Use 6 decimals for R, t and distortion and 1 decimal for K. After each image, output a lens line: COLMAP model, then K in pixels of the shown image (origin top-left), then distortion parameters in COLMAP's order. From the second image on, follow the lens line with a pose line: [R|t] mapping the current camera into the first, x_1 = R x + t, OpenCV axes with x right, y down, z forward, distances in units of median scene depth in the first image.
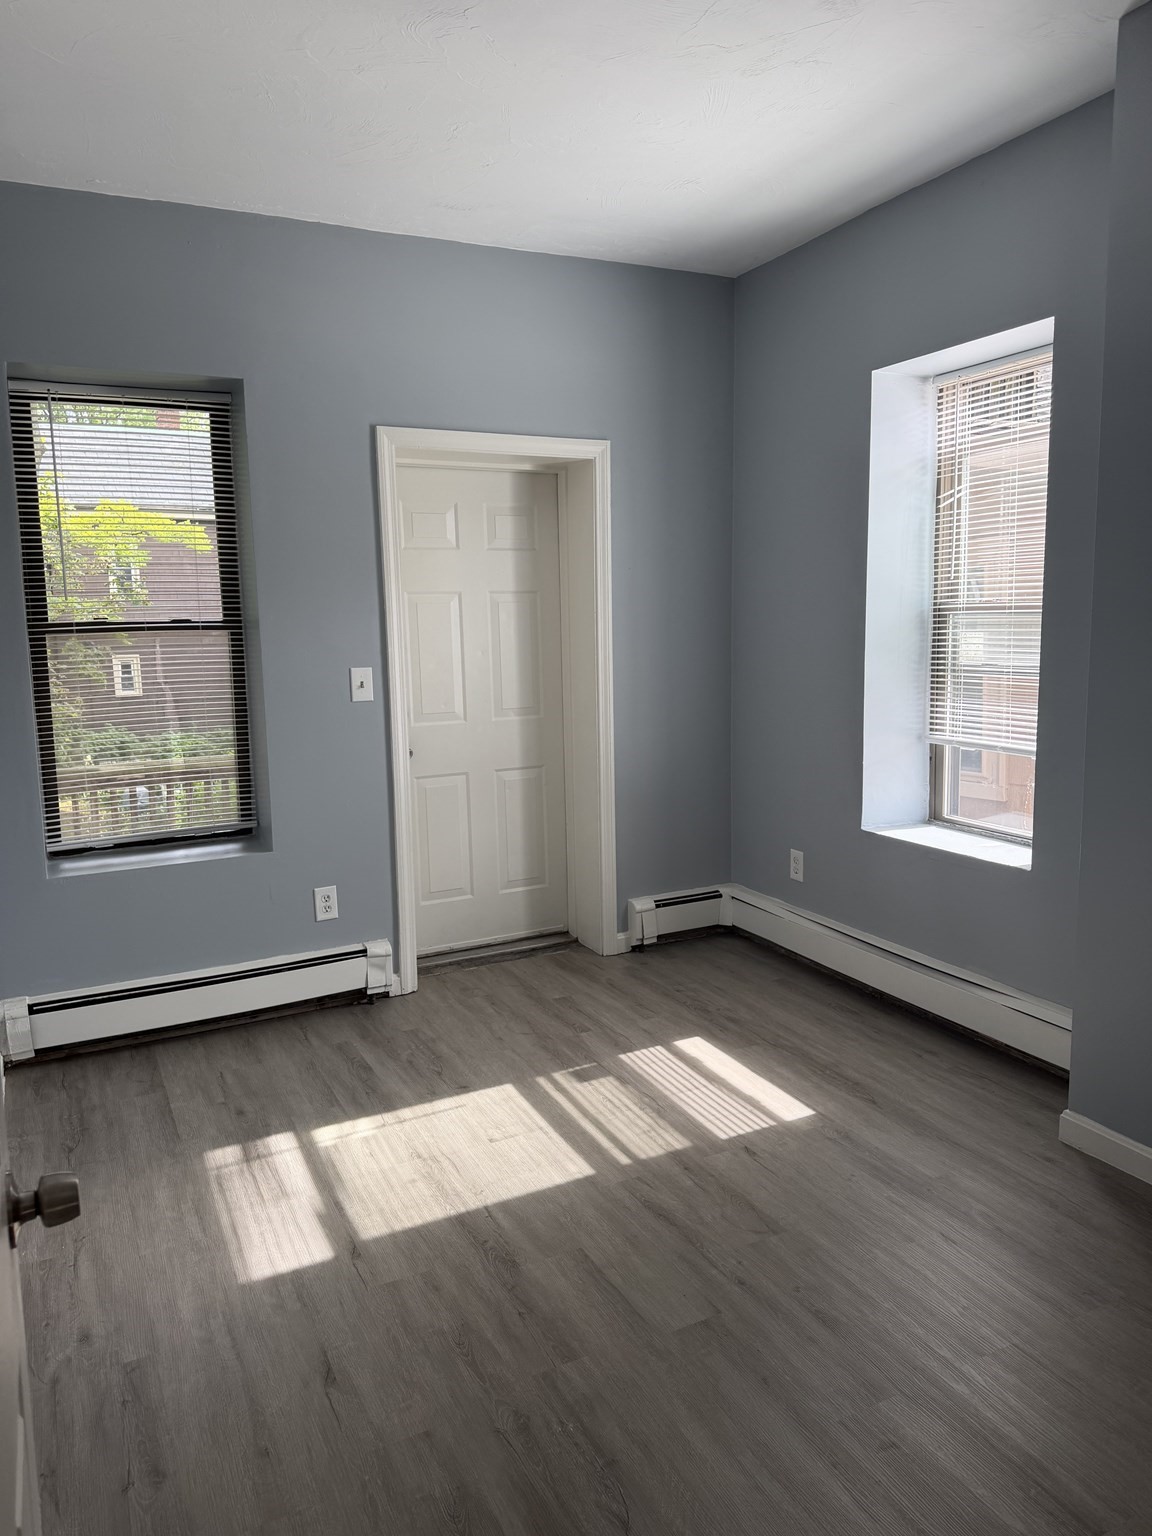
lens RADIAL K [[1062.7, 0, 576.0], [0, 1062.7, 768.0], [0, 0, 1]] dist [0.001947, 0.000155]
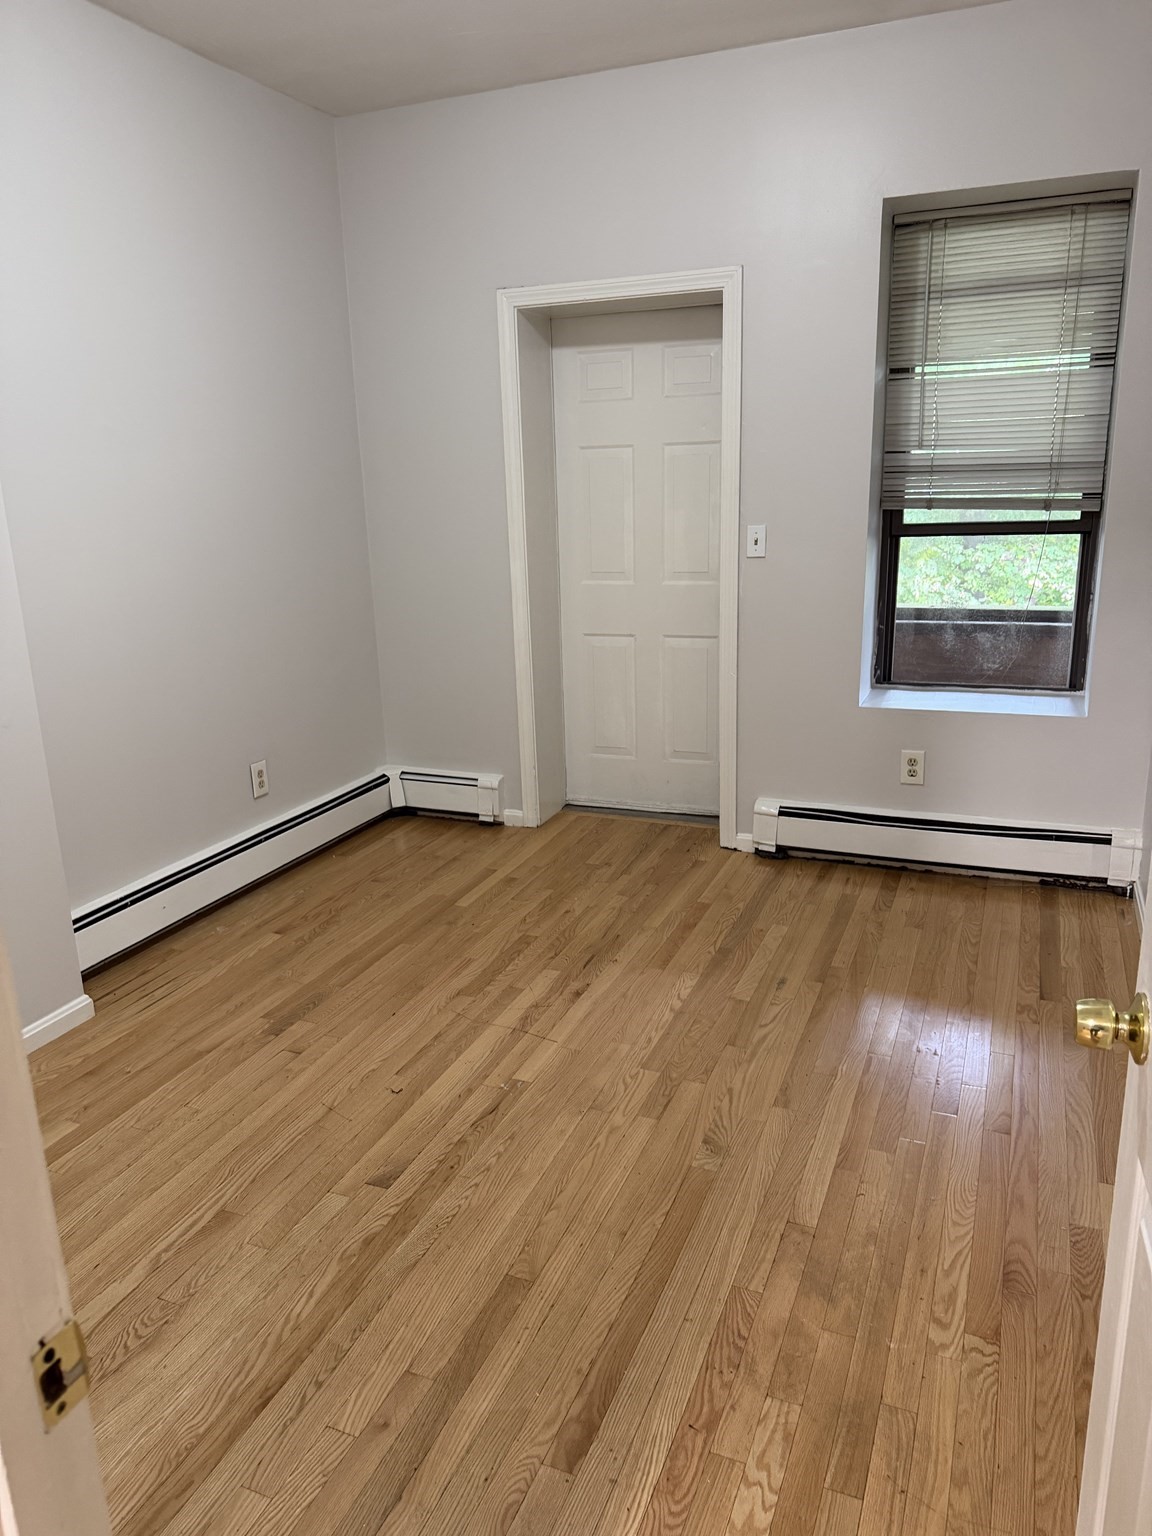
lens RADIAL K [[1063.9, 0, 576.0], [0, 1063.9, 768.0], [0, 0, 1]] dist [-0.001700, -0.000369]
pose [[0.656453, 0.207955, -0.725137, 0.598669], [-0.097724, 0.976596, 0.191600, -0.058552], [0.748010, -0.054914, 0.661412, 0.290881]]
